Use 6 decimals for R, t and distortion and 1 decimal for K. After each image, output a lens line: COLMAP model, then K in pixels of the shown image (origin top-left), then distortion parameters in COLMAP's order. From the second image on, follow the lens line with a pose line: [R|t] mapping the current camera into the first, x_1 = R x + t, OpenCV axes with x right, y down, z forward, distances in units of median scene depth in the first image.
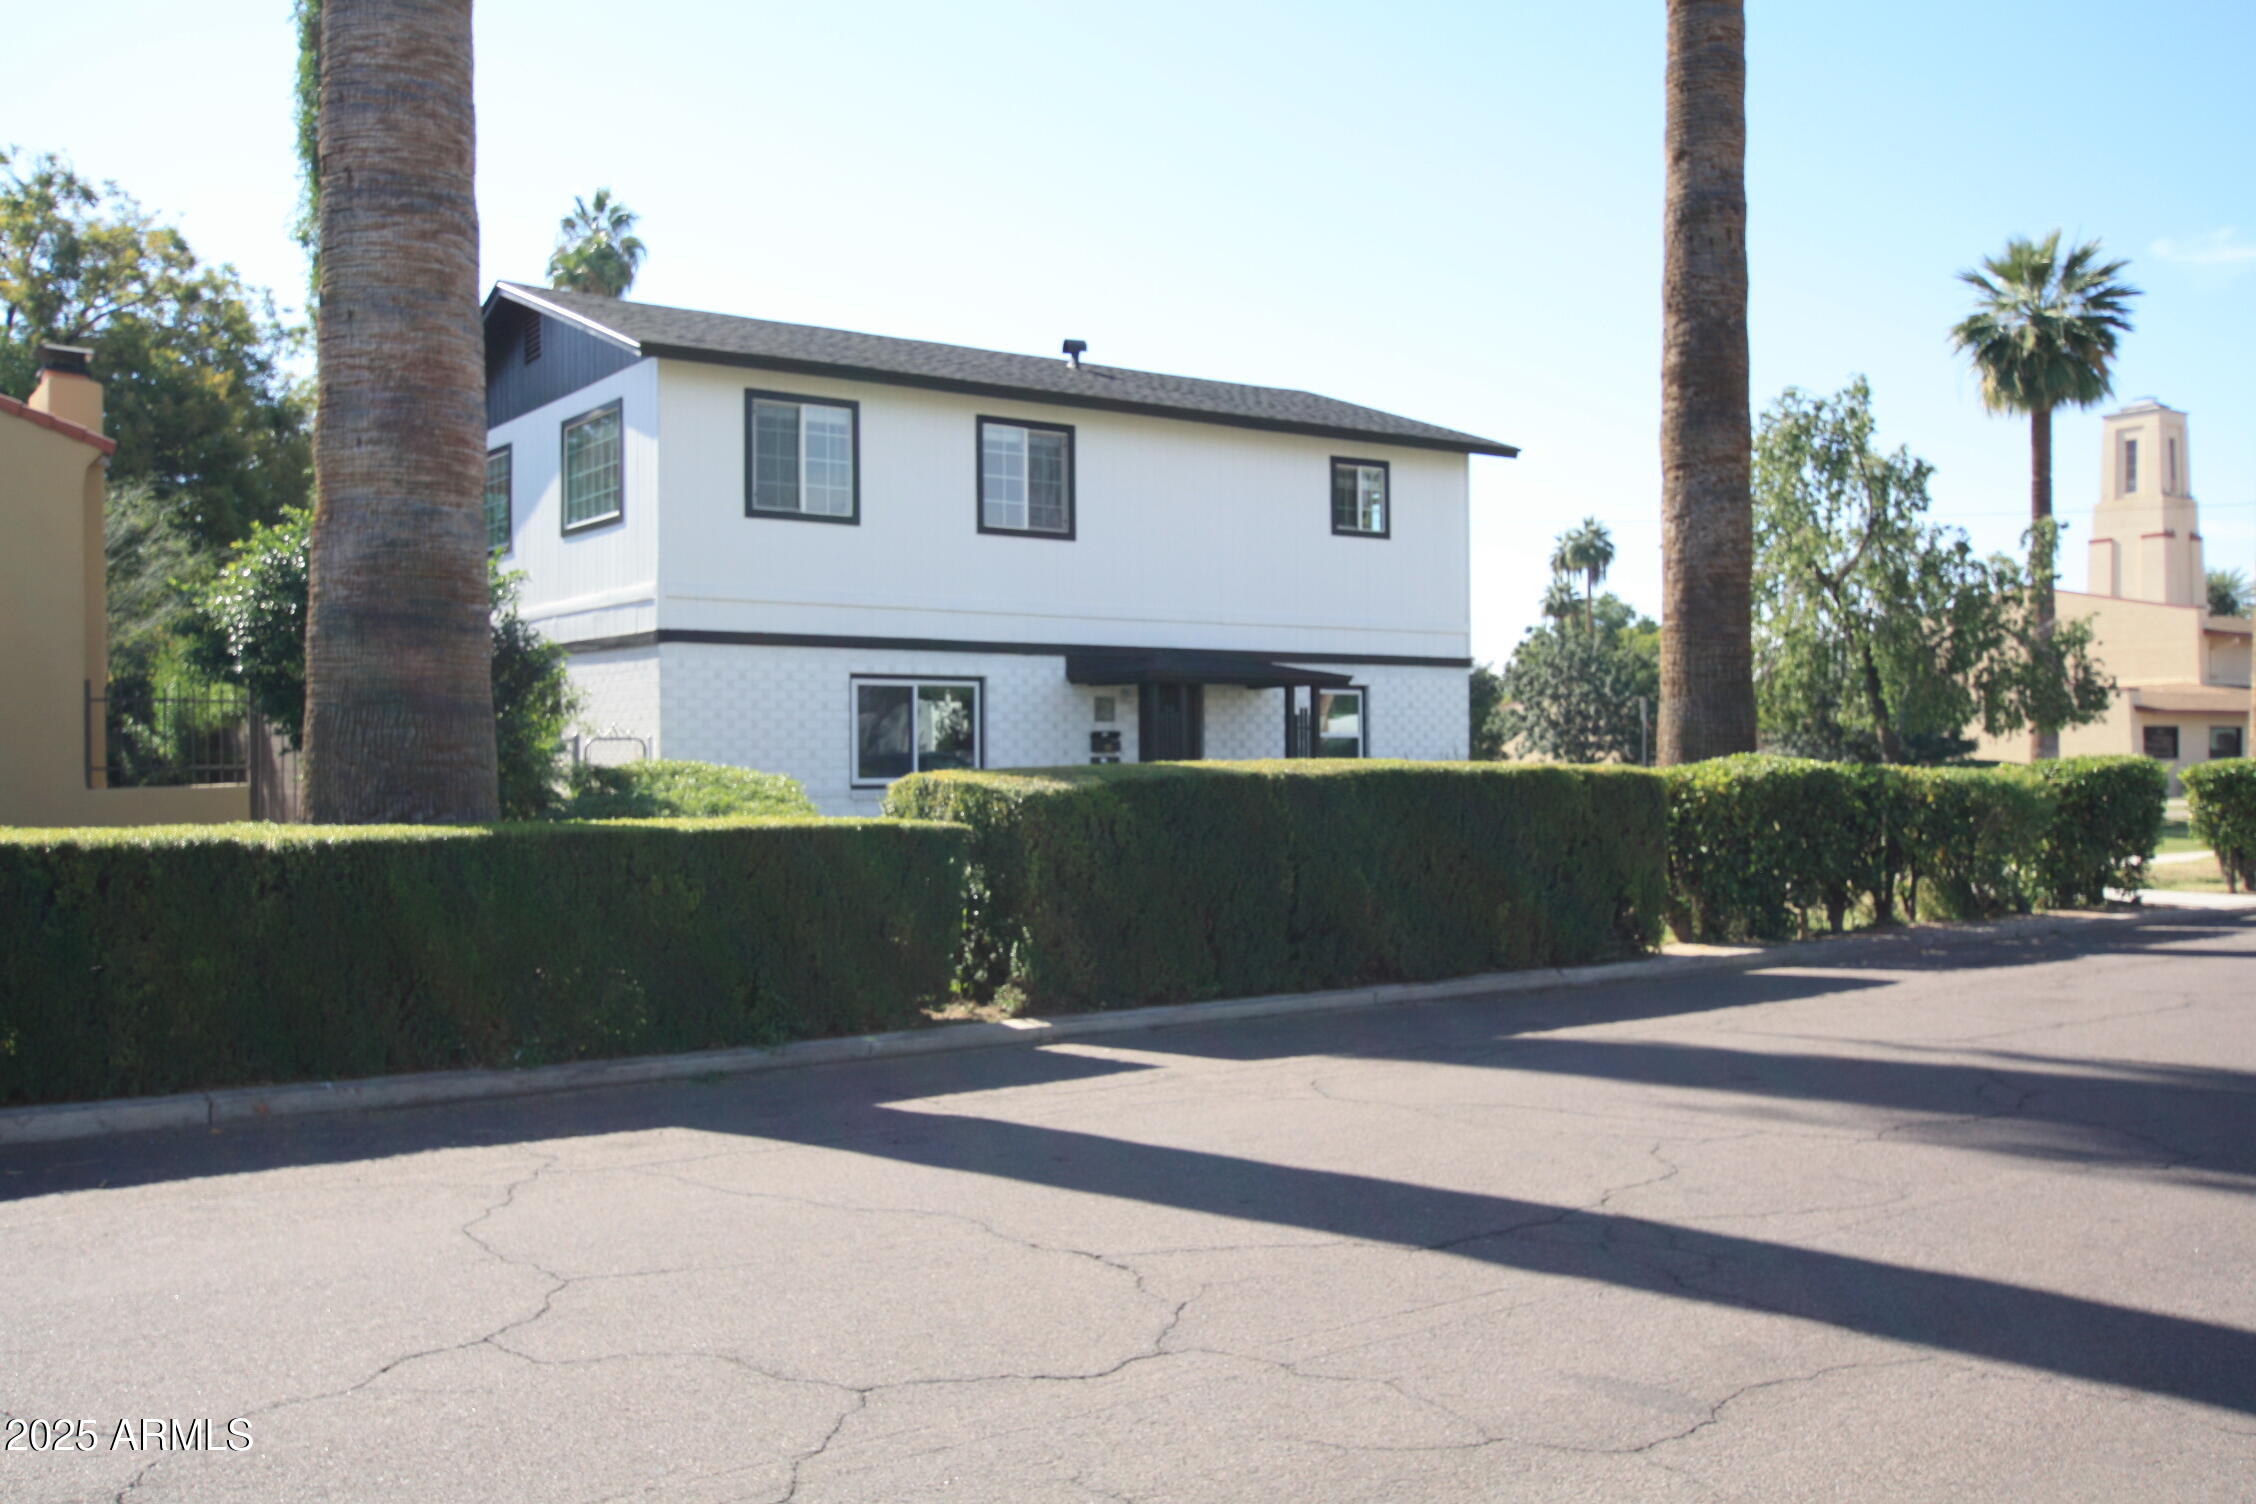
lens RADIAL K [[1970.0, 0, 1120.7], [0, 1970.0, 758.1], [0, 0, 1]] dist [0.003821, 0.004405]
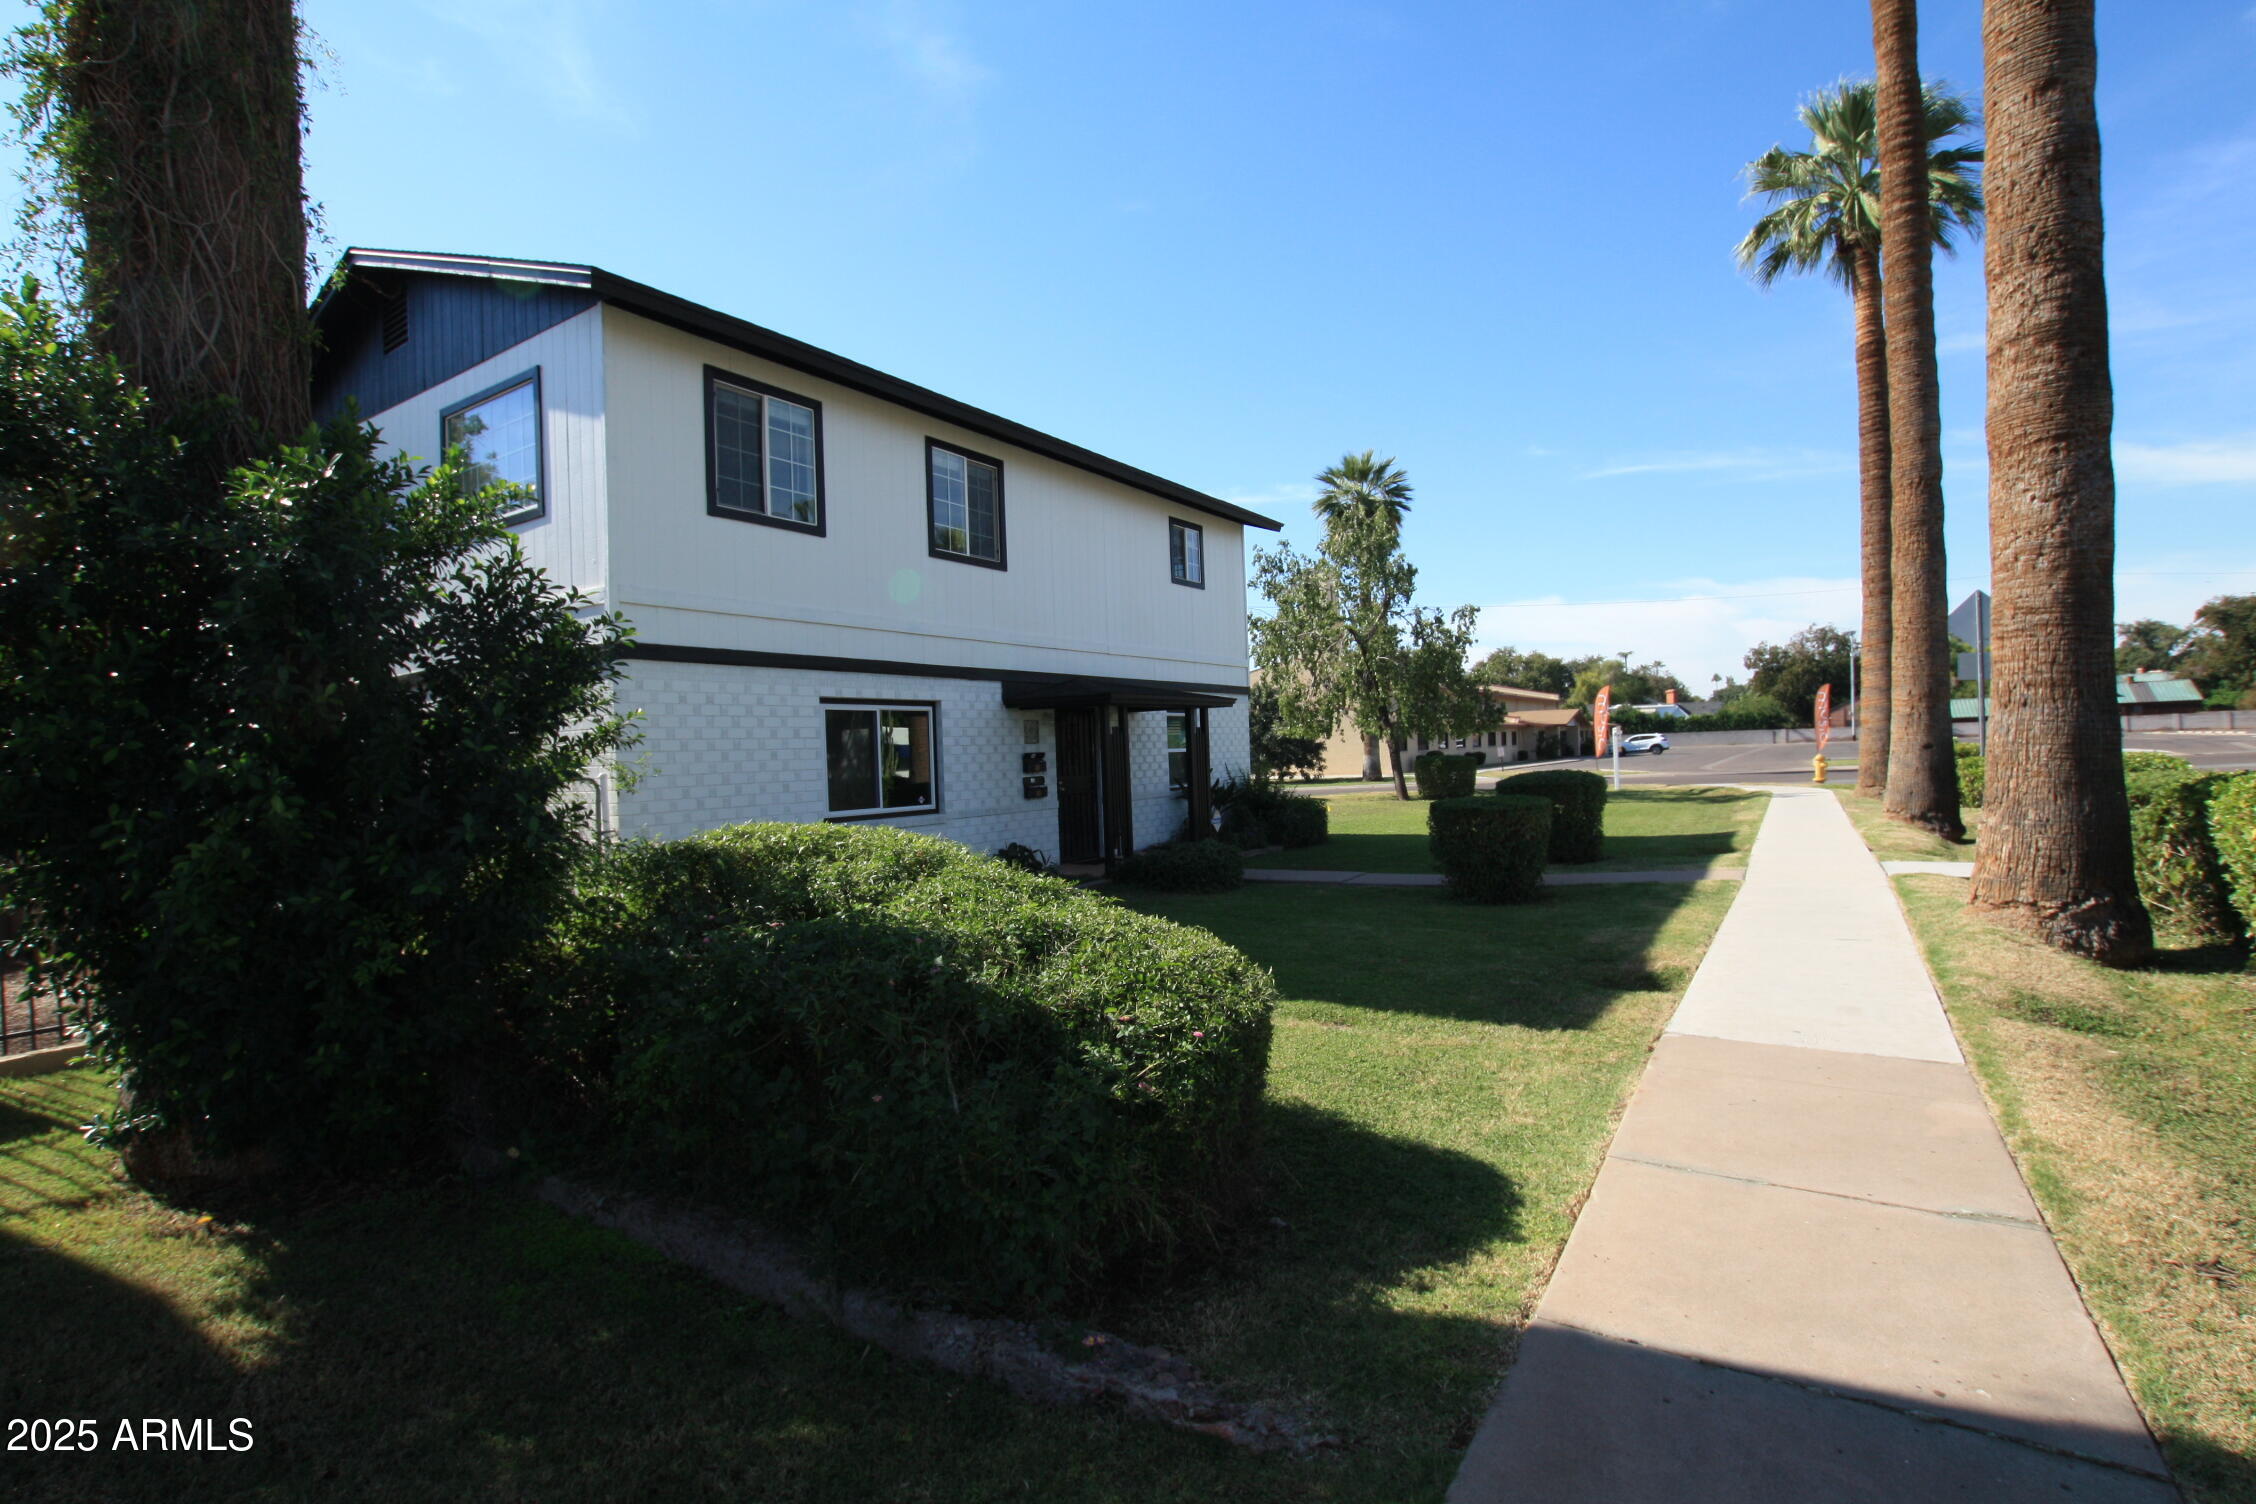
lens RADIAL K [[1059.5, 0, 1123.4], [0, 1059.5, 764.1], [0, 0, 1]] dist [-0.035737, 0.006343]
pose [[0.931091, -0.029954, 0.363555, -0.176450], [0.028087, 0.999551, 0.010421, -0.012507], [-0.363704, 0.000508, 0.931514, 0.467374]]
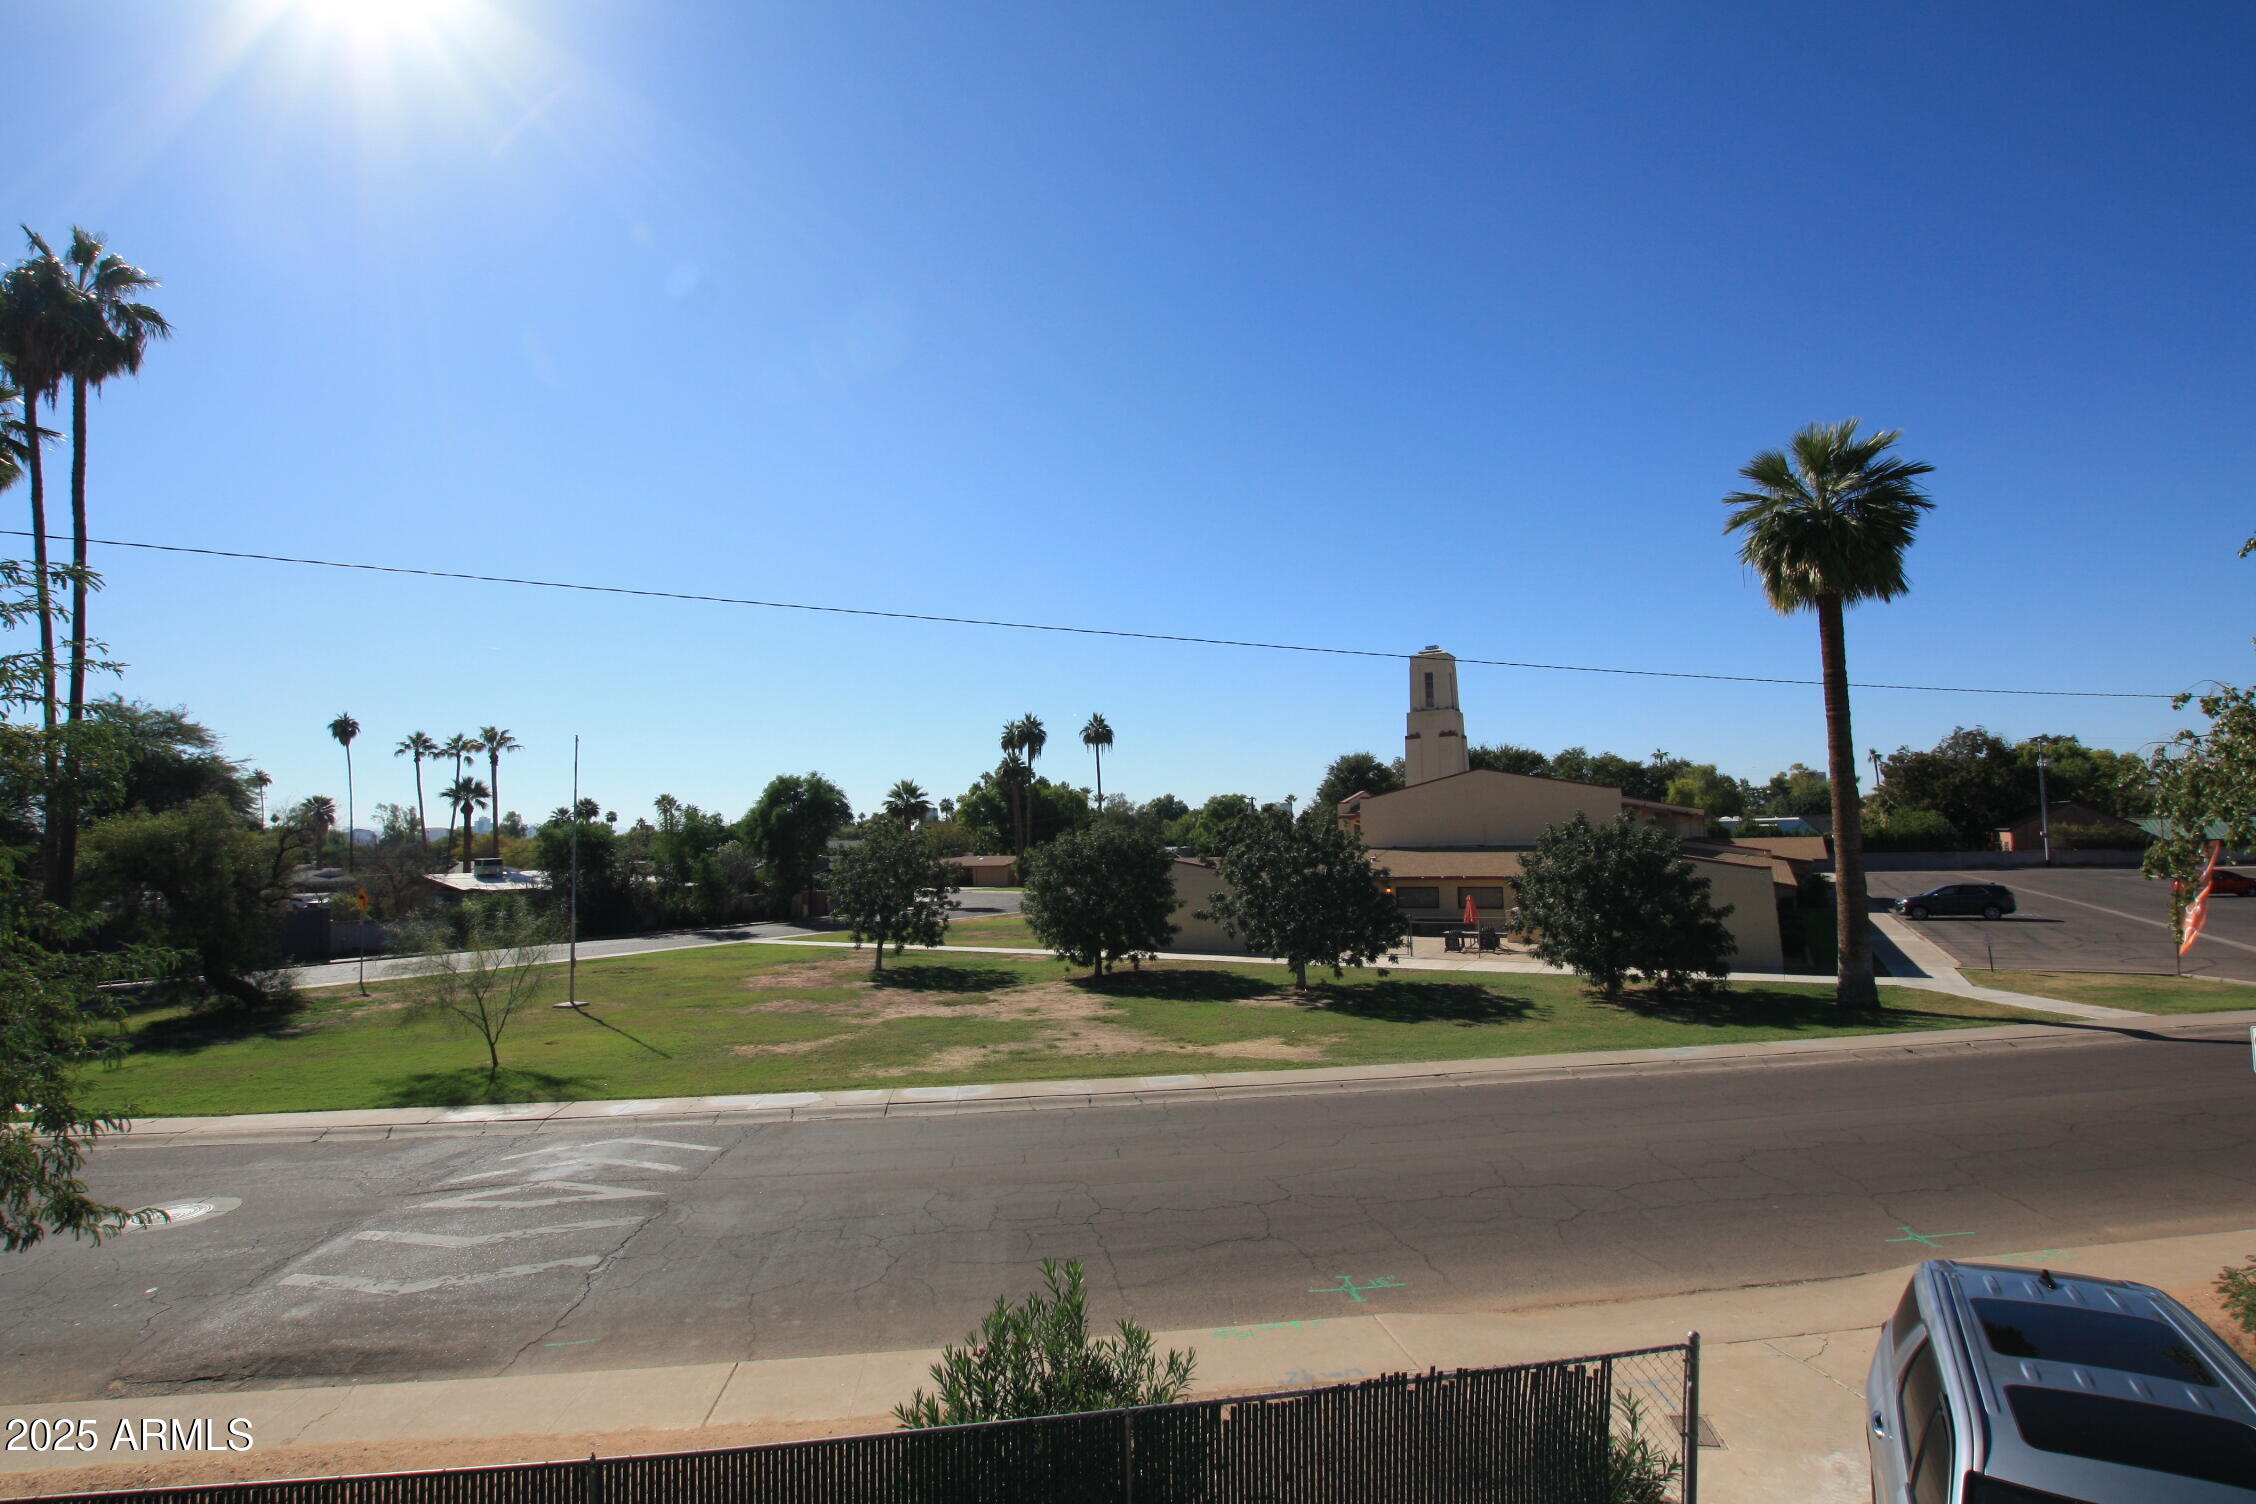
lens RADIAL K [[1059.5, 0, 1122.3], [0, 1059.5, 768.9], [0, 0, 1]] dist [-0.035737, 0.006343]
pose [[0.915989, 0.011819, 0.401029, -0.157326], [0.017474, 0.997442, -0.069308, -0.143949], [-0.400823, 0.070493, 0.913440, 1.525459]]
